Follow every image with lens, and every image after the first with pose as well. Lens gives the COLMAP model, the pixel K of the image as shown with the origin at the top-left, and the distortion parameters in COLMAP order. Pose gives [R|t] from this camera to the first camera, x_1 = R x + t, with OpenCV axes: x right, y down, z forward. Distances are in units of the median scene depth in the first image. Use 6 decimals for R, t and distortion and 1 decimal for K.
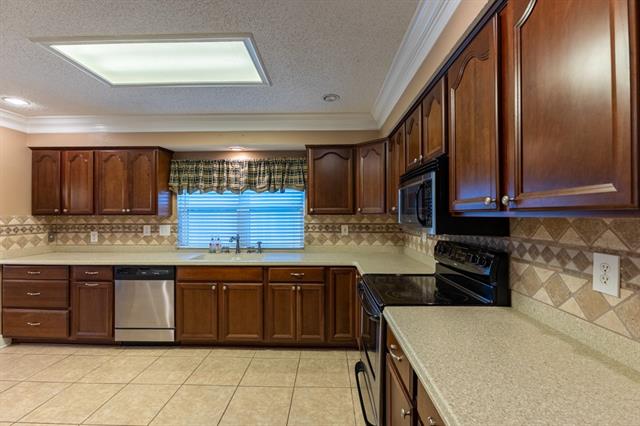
lens RADIAL K [[287.9, 0, 320.0], [0, 287.9, 213.0], [0, 0, 1]] dist [-0.005613, -0.000686]
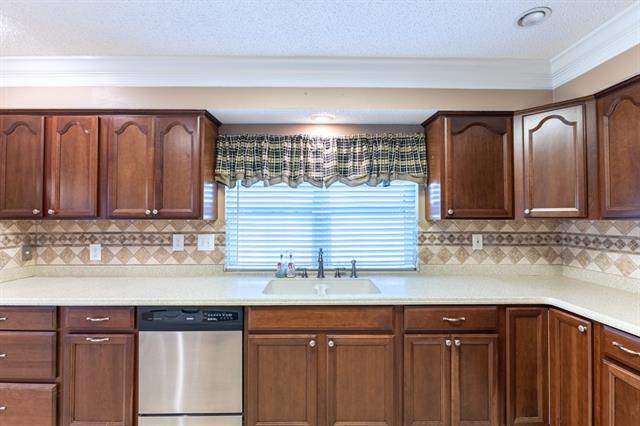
lens RADIAL K [[287.9, 0, 320.0], [0, 287.9, 213.0], [0, 0, 1]] dist [-0.005613, -0.000686]
pose [[0.999347, 0.002627, 0.036026, -0.312548], [-0.002177, 0.999919, -0.012523, 0.000611], [-0.036056, 0.012436, 0.999272, 0.341280]]
